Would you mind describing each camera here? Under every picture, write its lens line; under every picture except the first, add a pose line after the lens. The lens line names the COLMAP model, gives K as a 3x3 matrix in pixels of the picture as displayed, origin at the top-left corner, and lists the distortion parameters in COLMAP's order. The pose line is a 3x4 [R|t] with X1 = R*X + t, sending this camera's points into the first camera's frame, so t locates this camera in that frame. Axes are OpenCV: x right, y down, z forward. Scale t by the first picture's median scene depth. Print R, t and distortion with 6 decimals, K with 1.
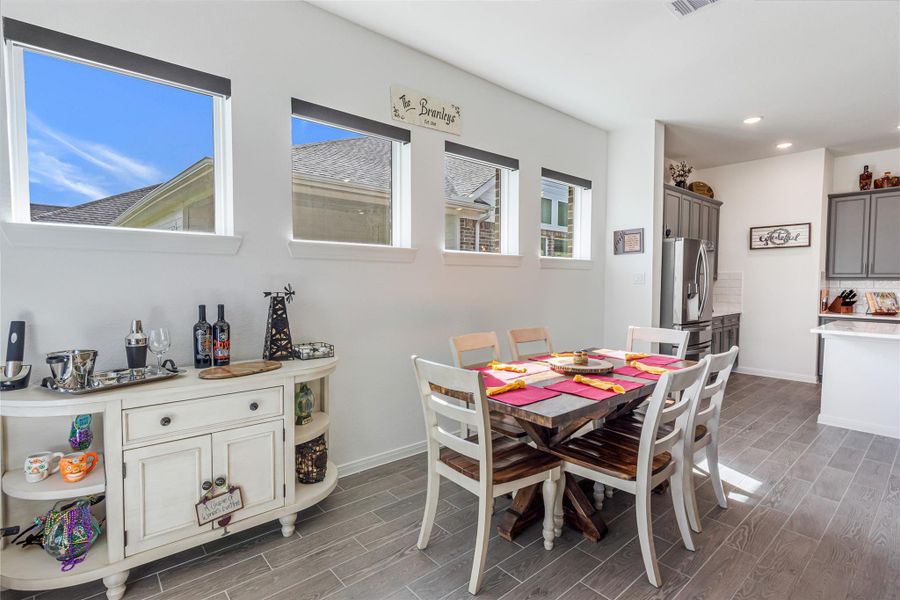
lens RADIAL K [[432.0, 0, 444.4], [0, 432.0, 297.0], [0, 0, 1]] dist [-0.000954, 0.000338]
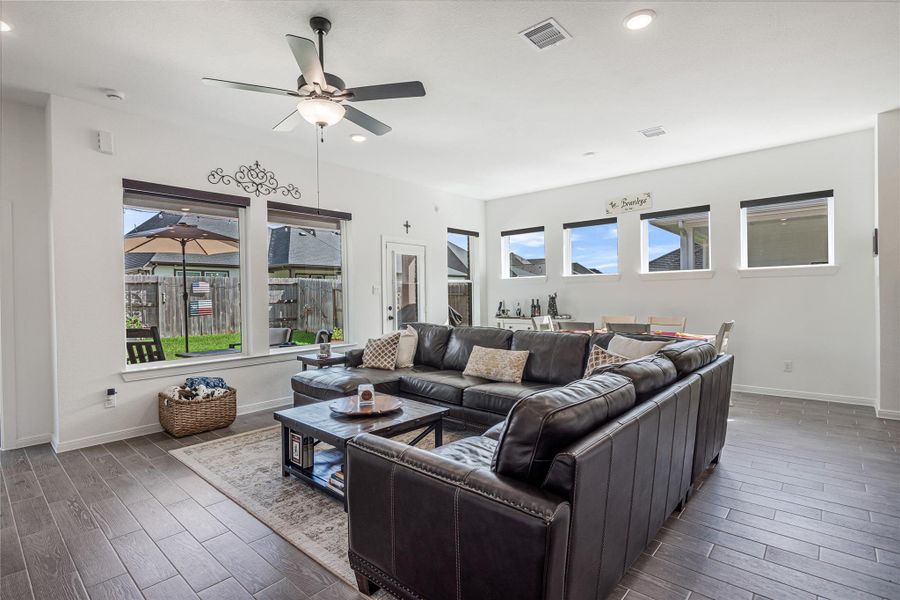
lens RADIAL K [[444.3, 0, 446.6], [0, 444.3, 298.2], [0, 0, 1]] dist [-0.003209, -0.000690]
pose [[0.136821, -0.007362, -0.990568, 1.905987], [-0.034686, 0.999324, -0.012218, 0.053921], [0.989988, 0.036030, 0.136473, -0.073735]]
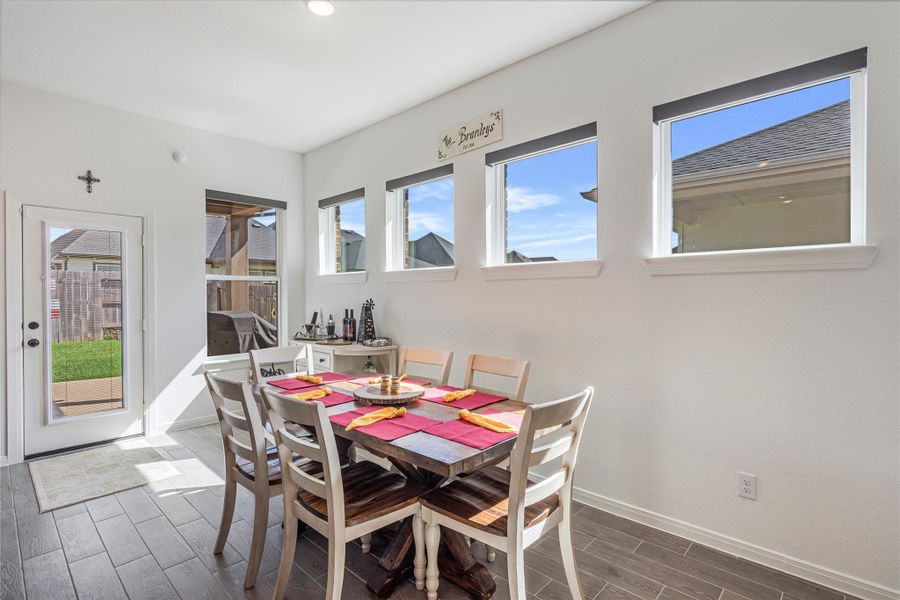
lens RADIAL K [[440.4, 0, 447.9], [0, 440.4, 298.3], [0, 0, 1]] dist [-0.000633, 0.000234]
pose [[0.109359, -0.002284, -0.994000, 1.059639], [-0.046367, 0.998897, -0.007396, -0.025737], [0.992920, 0.046898, 0.109133, 0.883927]]
